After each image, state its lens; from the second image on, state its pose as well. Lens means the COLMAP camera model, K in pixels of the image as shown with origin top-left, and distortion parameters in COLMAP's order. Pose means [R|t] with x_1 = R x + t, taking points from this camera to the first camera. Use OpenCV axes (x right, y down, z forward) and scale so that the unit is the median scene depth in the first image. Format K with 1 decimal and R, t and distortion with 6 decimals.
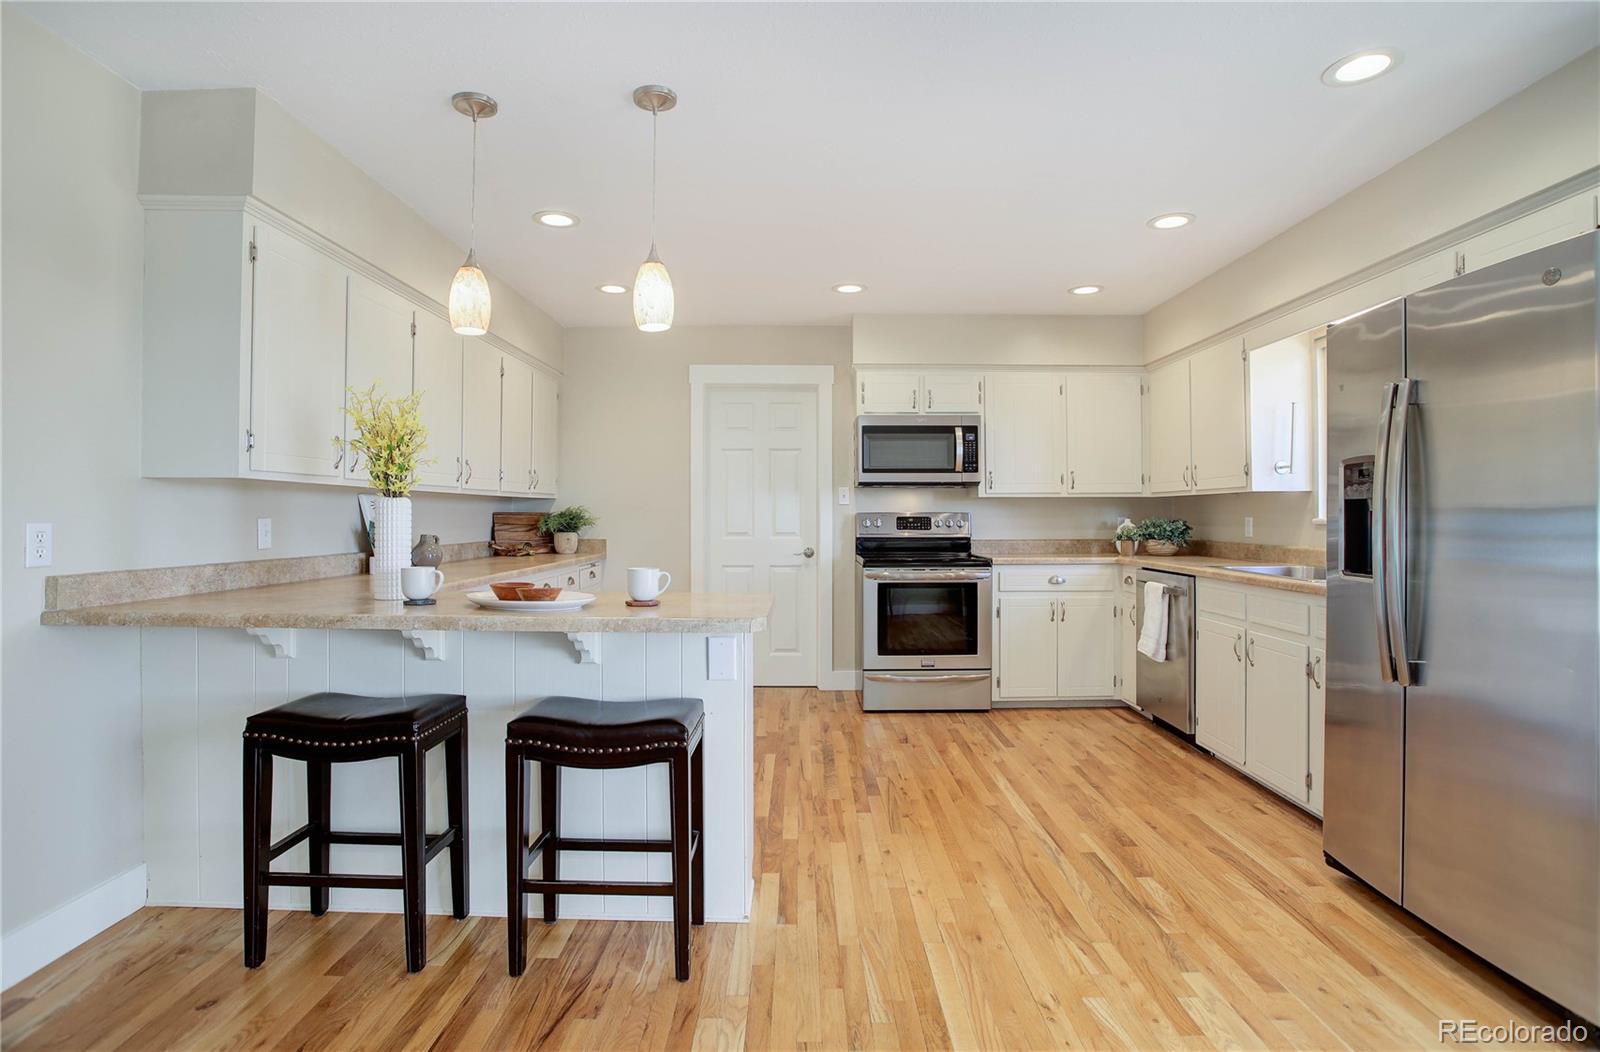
lens RADIAL K [[796.9, 0, 797.4], [0, 796.9, 504.8], [0, 0, 1]] dist [-0.053360, 0.013700]
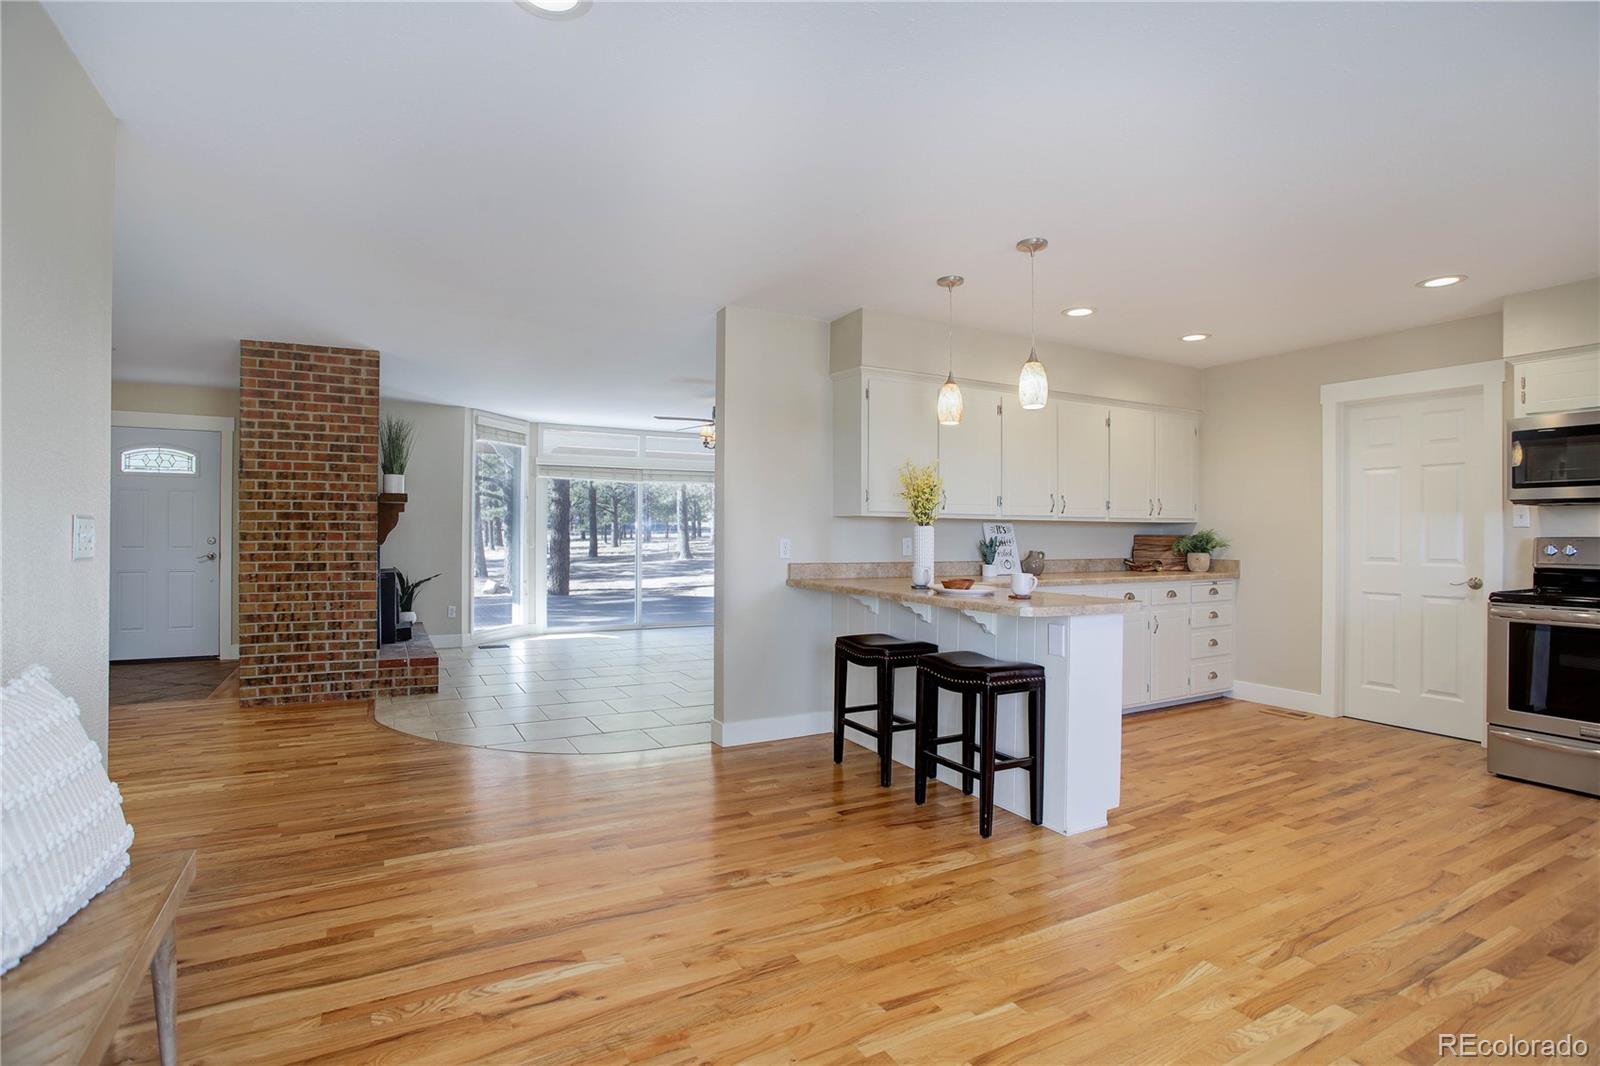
lens RADIAL K [[778.2, 0, 793.9], [0, 778.2, 529.7], [0, 0, 1]] dist [-0.069670, 0.029033]
pose [[0.480857, -0.000366, -0.876799, 0.515360], [0.004972, 0.999985, 0.002309, -0.004212], [0.876785, -0.005470, 0.480851, -0.031298]]
